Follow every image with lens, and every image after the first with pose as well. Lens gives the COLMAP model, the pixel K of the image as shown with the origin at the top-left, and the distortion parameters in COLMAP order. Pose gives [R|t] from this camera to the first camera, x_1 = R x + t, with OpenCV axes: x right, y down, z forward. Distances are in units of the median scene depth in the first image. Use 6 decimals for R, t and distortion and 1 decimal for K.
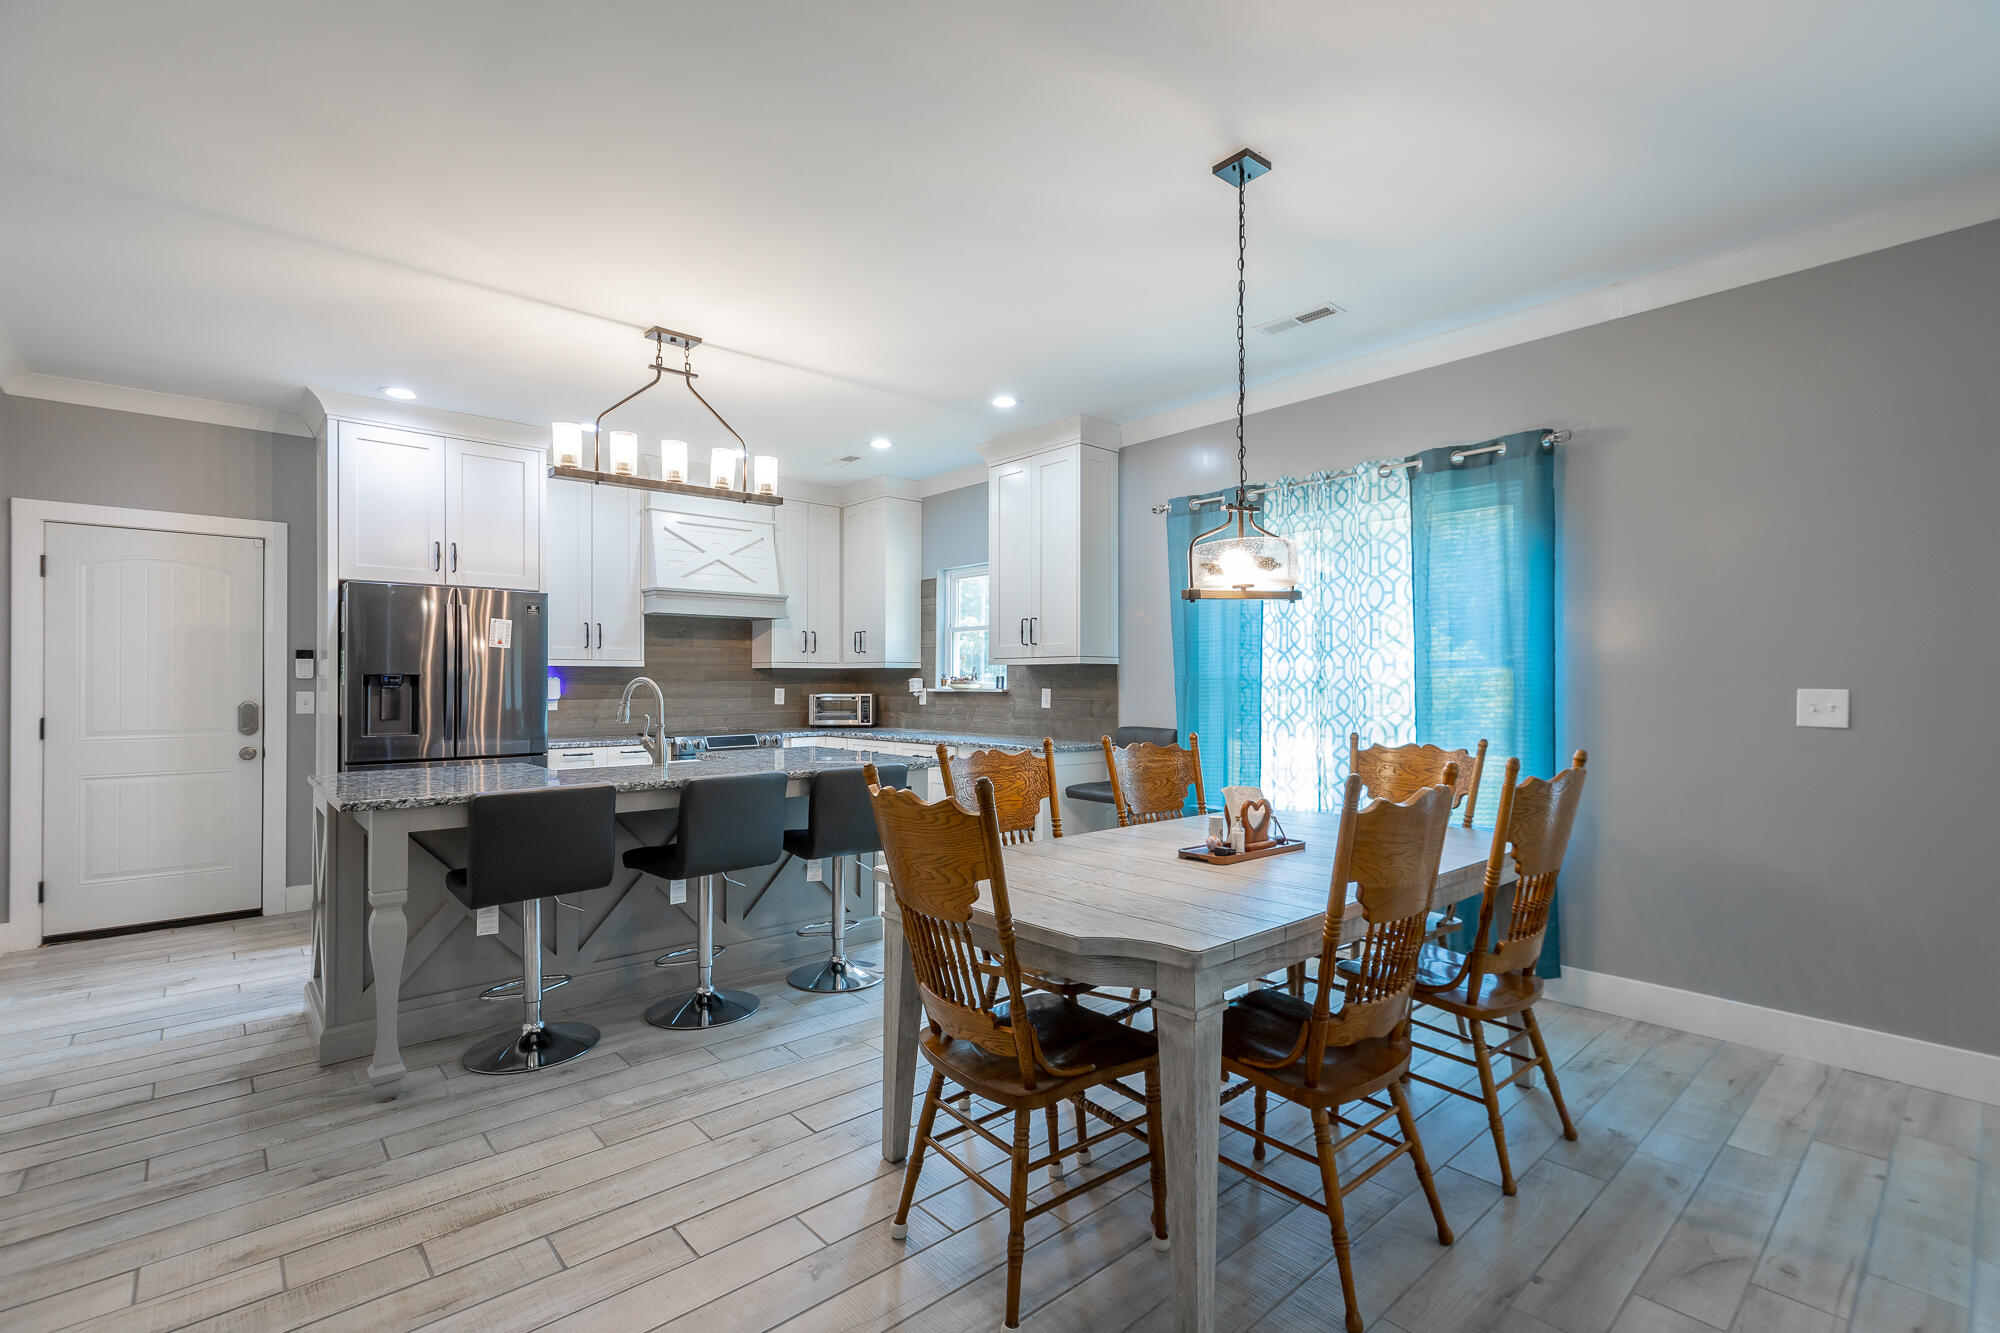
lens RADIAL K [[900.3, 0, 1008.7], [0, 900.3, 678.0], [0, 0, 1]] dist [0.004362, -0.000750]
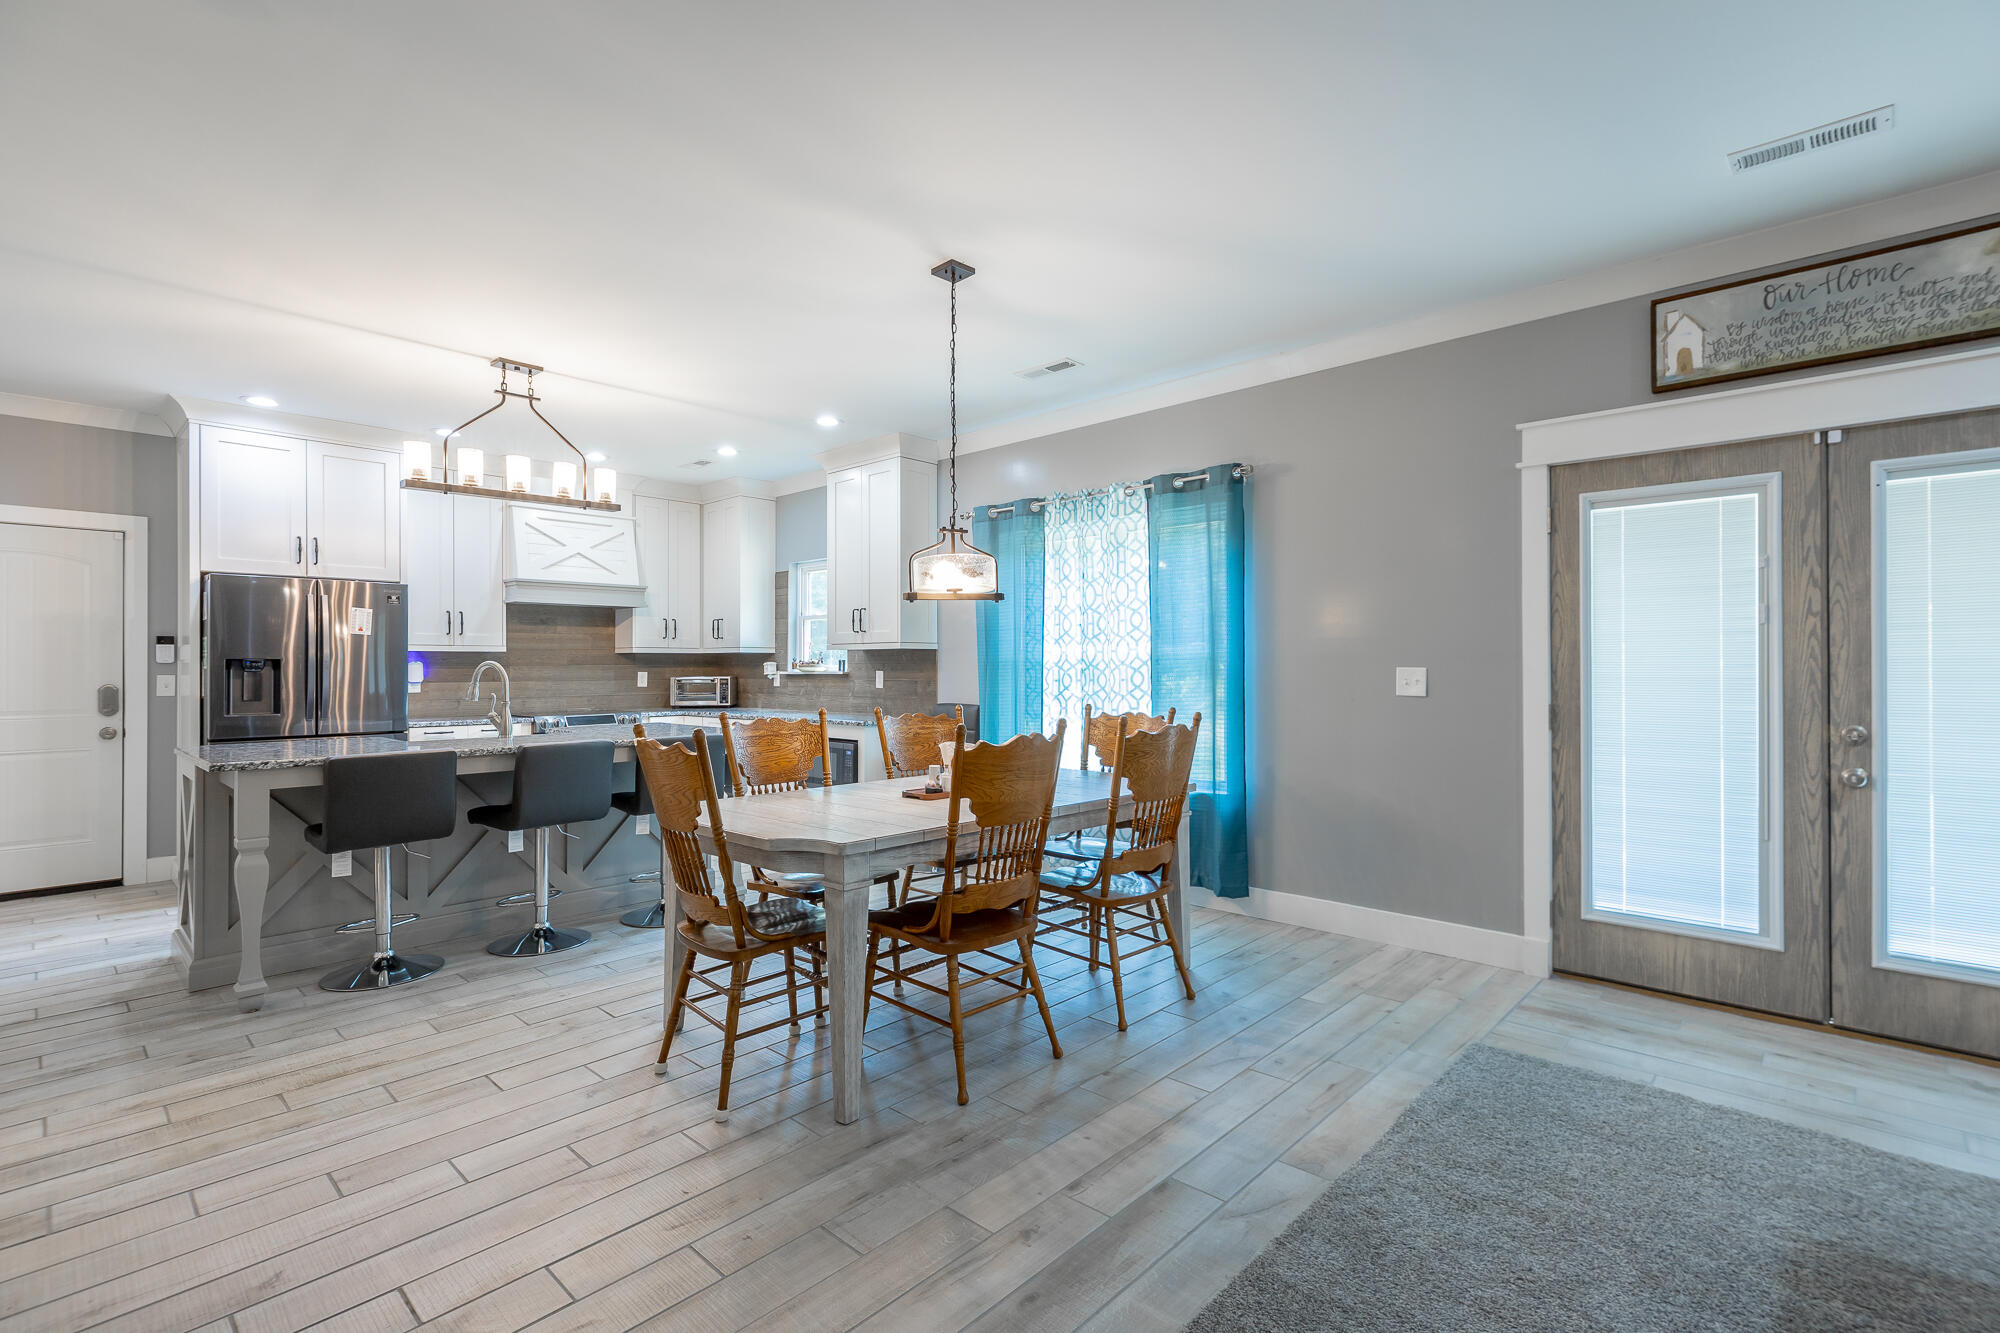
lens RADIAL K [[900.3, 0, 1009.7], [0, 900.3, 662.5], [0, 0, 1]] dist [0.004362, -0.000750]
pose [[0.995185, -0.002013, 0.097991, 0.139277], [0.002024, 0.999998, -0.000013, 0.002658], [-0.097990, 0.000212, 0.995187, -0.206557]]
